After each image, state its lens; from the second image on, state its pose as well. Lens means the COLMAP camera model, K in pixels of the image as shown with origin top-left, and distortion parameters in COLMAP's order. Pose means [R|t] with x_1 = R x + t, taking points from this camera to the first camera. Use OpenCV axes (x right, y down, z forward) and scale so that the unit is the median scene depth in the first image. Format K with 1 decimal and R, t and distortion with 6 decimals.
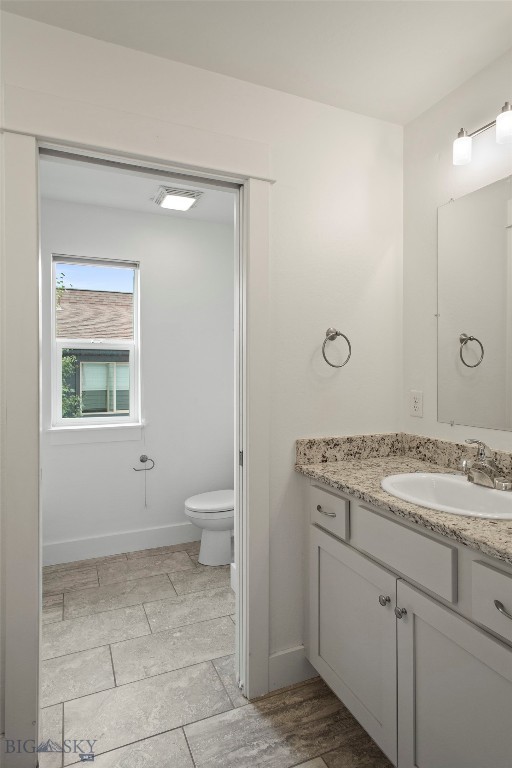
lens RADIAL K [[429.0, 0, 254.2], [0, 429.0, 373.3], [0, 0, 1]] dist [0.018757, -0.004355]
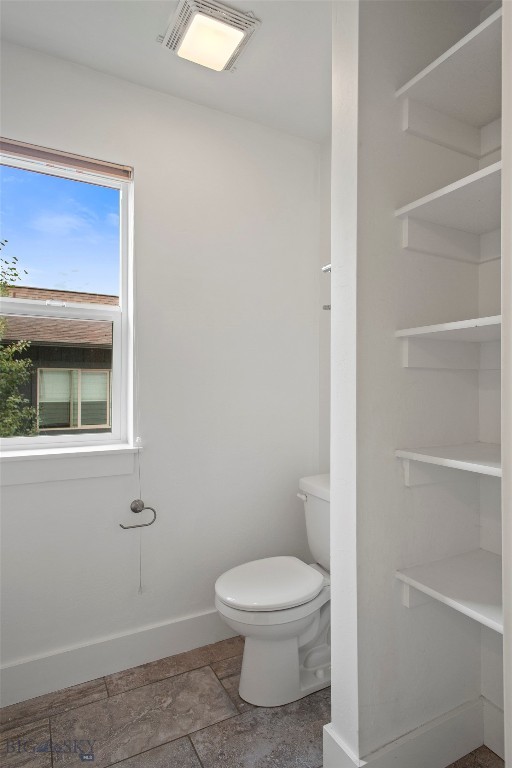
lens RADIAL K [[429.0, 0, 252.8], [0, 429.0, 378.8], [0, 0, 1]] dist [0.018757, -0.004355]
pose [[0.997350, 0.002624, 0.072712, -0.172288], [-0.001032, 0.999759, -0.021927, 0.046419], [-0.072752, 0.021794, 0.997112, 0.484130]]
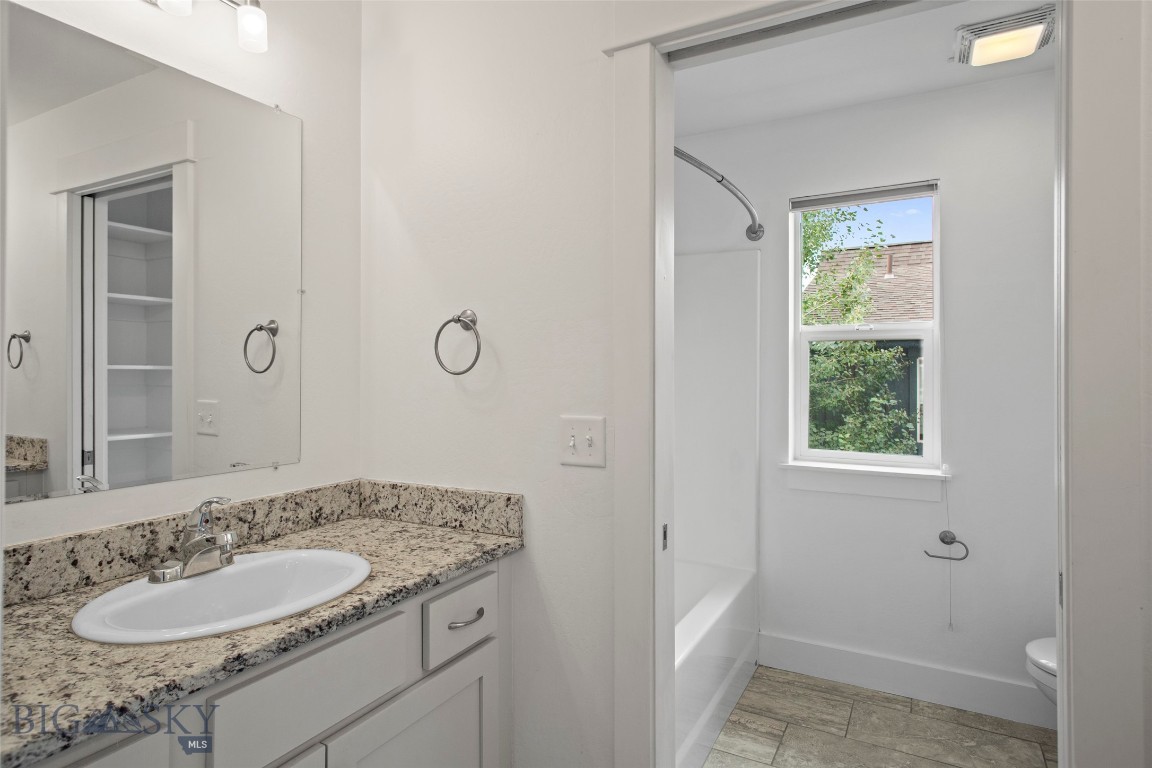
lens RADIAL K [[643.5, 0, 581.3], [0, 643.5, 364.3], [0, 0, 1]] dist [0.018757, -0.004355]
pose [[0.618151, -0.004069, -0.786049, 0.122138], [-0.006880, 0.999920, -0.010587, -0.010823], [0.786029, 0.011952, 0.618074, 0.149799]]
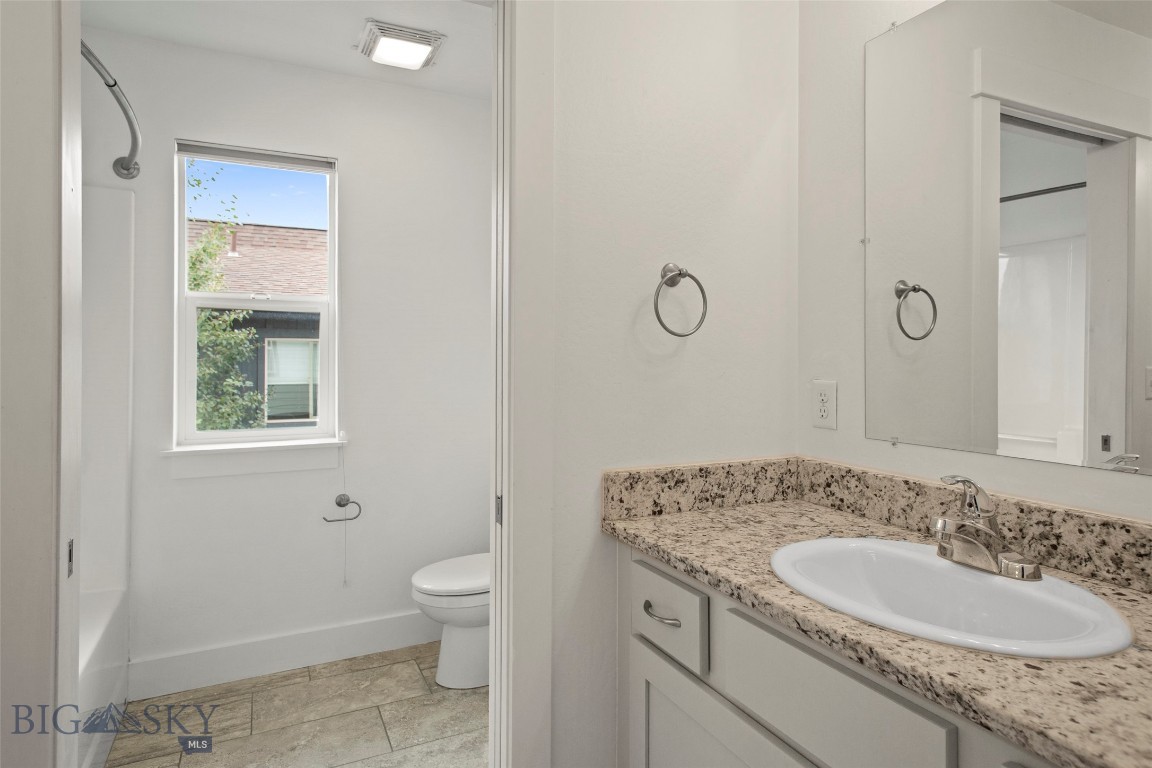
lens RADIAL K [[643.5, 0, 575.5], [0, 643.5, 355.3], [0, 0, 1]] dist [0.018757, -0.004355]
pose [[0.998988, 0.003206, 0.044871, 0.017849], [-0.002888, 0.999970, -0.007155, 0.010848], [-0.044893, 0.007018, 0.998967, 0.143937]]
